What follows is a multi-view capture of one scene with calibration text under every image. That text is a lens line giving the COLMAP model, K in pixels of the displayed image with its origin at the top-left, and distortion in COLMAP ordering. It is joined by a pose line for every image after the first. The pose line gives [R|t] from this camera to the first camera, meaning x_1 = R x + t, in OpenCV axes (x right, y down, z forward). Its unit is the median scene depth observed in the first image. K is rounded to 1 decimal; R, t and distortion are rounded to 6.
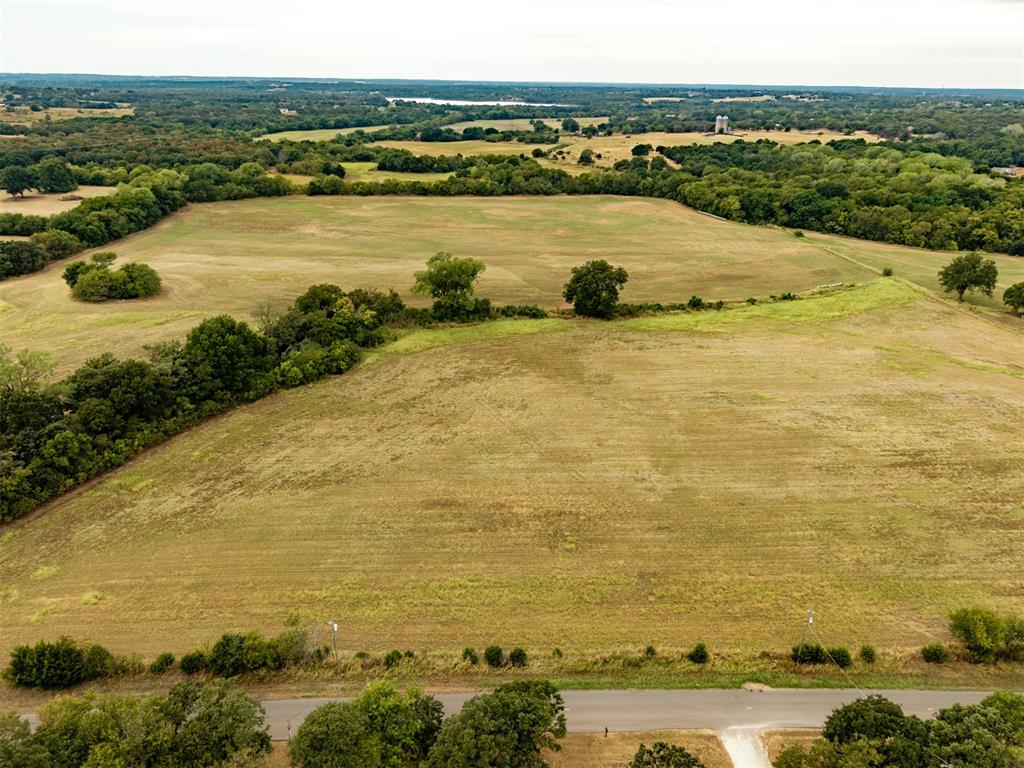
lens RADIAL K [[685.3, 0, 512.0], [0, 685.3, 384.0], [0, 0, 1]] dist [0.023720, -0.023905]
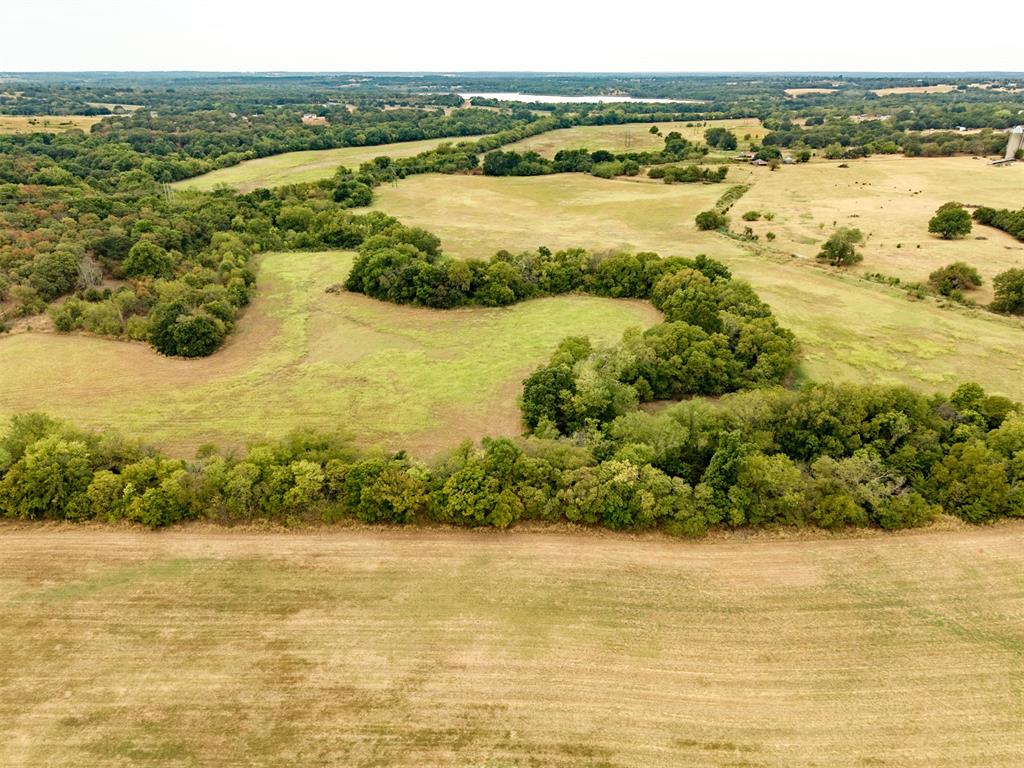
lens RADIAL K [[685.3, 0, 512.0], [0, 685.3, 384.0], [0, 0, 1]] dist [0.023720, -0.023905]
pose [[0.992218, 0.038129, -0.118530, -0.017140], [-0.036868, 0.999238, 0.012816, -0.101999], [0.118929, -0.008347, 0.992868, 0.231430]]
